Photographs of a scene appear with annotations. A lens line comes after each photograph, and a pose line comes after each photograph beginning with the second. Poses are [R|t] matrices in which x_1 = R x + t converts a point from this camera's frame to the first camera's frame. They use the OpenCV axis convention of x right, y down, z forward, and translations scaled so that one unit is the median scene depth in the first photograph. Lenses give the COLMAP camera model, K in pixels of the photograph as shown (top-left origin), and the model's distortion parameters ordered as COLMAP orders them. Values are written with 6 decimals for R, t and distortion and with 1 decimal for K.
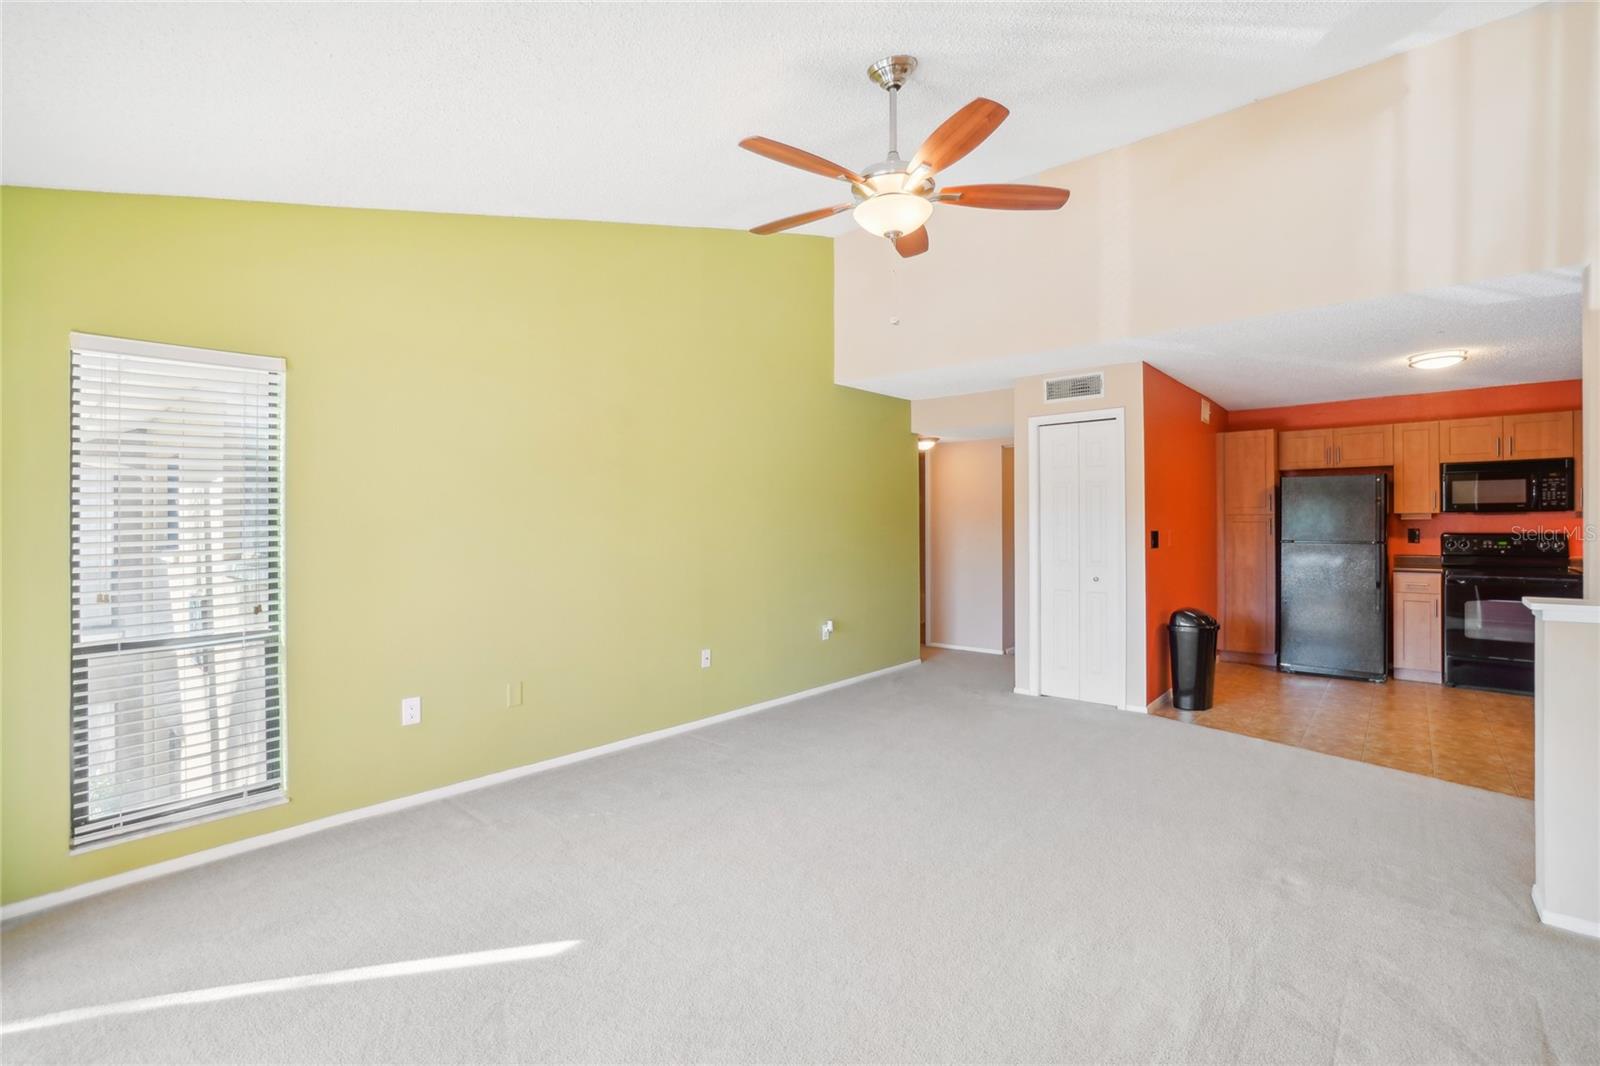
lens RADIAL K [[727.6, 0, 800.8], [0, 727.6, 520.8], [0, 0, 1]] dist [-0.071477, 0.026659]
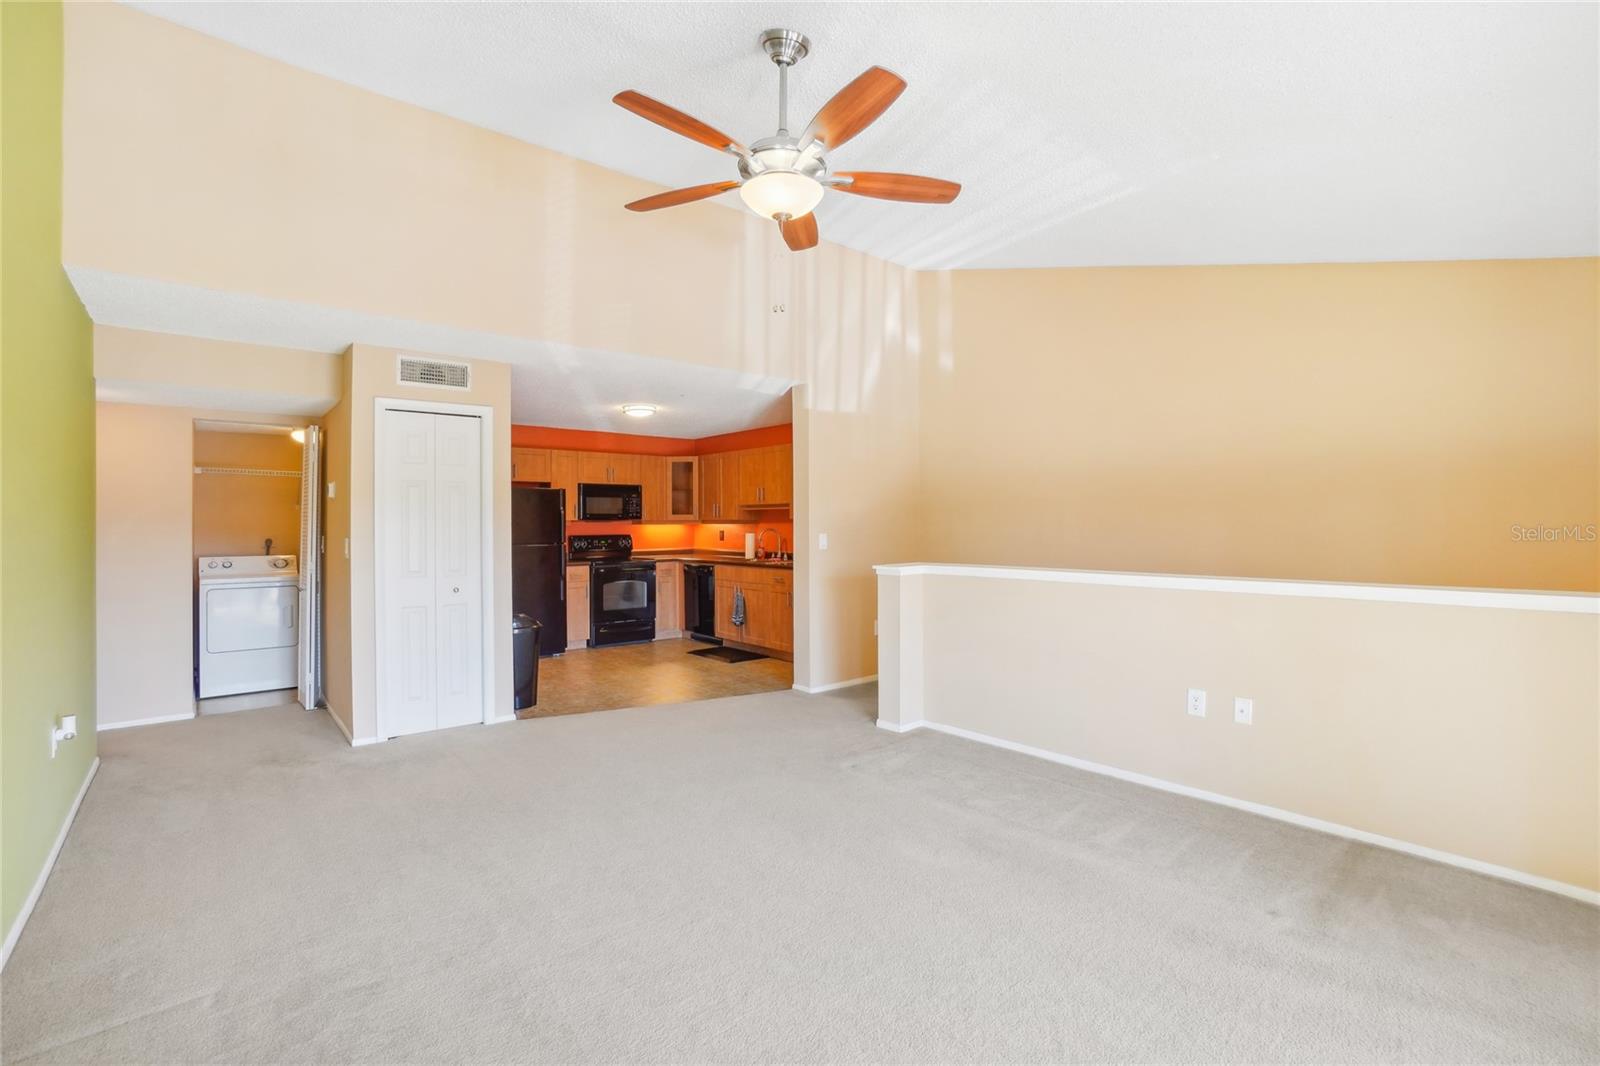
lens RADIAL K [[727.6, 0, 800.8], [0, 727.6, 520.8], [0, 0, 1]] dist [-0.071477, 0.026659]
pose [[0.123938, 0.008016, 0.992258, -0.400868], [0.002068, 0.999963, -0.008337, 0.002034], [-0.992288, 0.003085, 0.123917, 0.427770]]
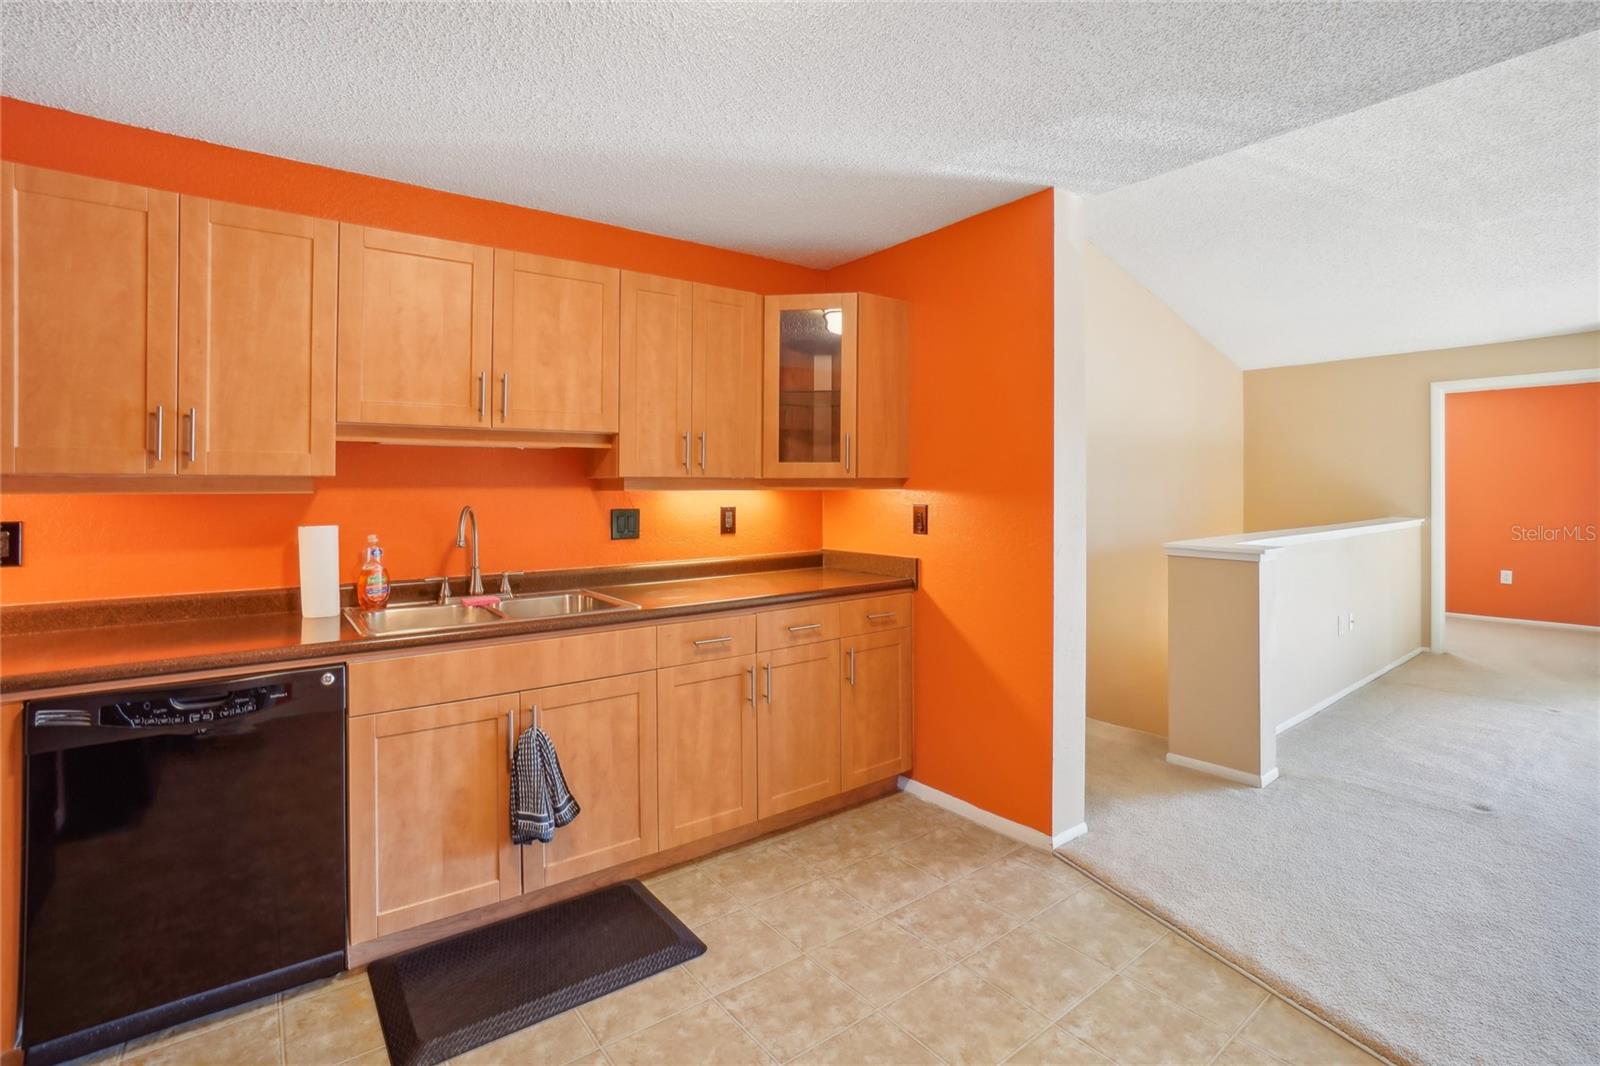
lens RADIAL K [[734.8, 0, 796.6], [0, 734.8, 480.1], [0, 0, 1]] dist [-0.068776, 0.017828]
pose [[-0.982235, 0.010226, 0.187374, 0.686882], [0.008304, 0.999905, -0.011040, -0.003567], [-0.187469, -0.009288, -0.982227, 1.051192]]
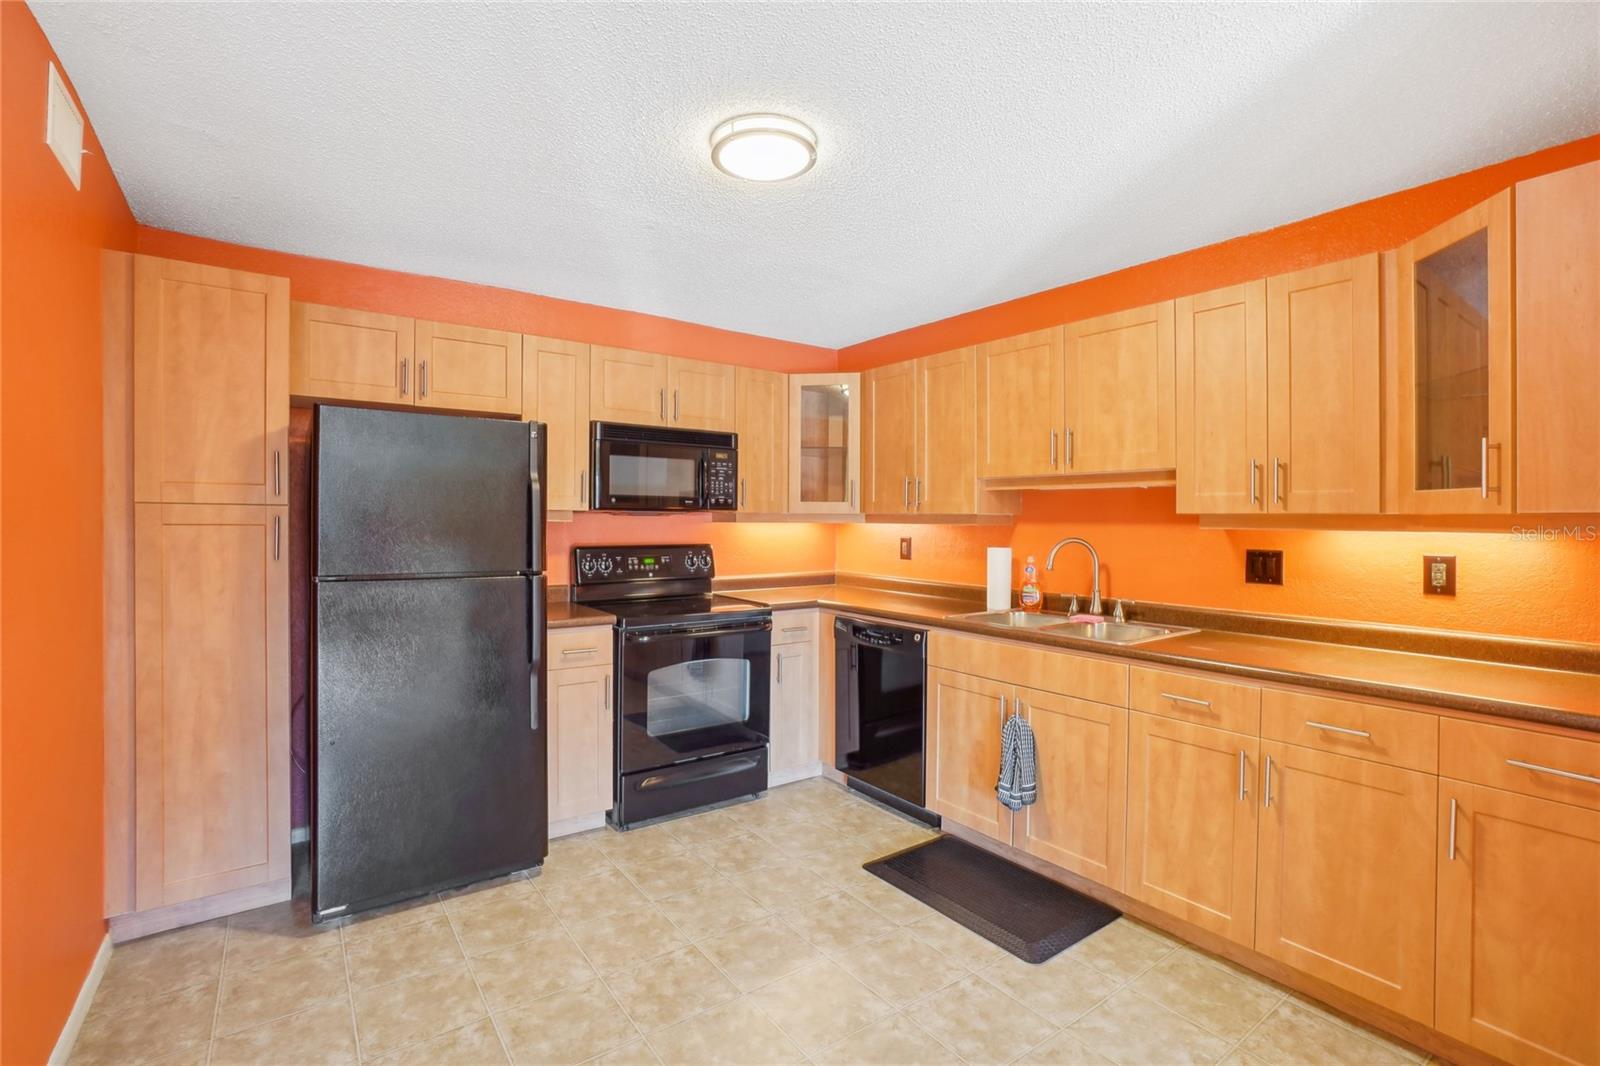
lens RADIAL K [[727.6, 0, 800.8], [0, 727.6, 520.8], [0, 0, 1]] dist [-0.071477, 0.026659]
pose [[0.199021, 0.006595, 0.979973, 0.405116], [-0.011198, 0.999927, -0.004455, -0.002759], [-0.979931, -0.010087, 0.199081, 0.749373]]
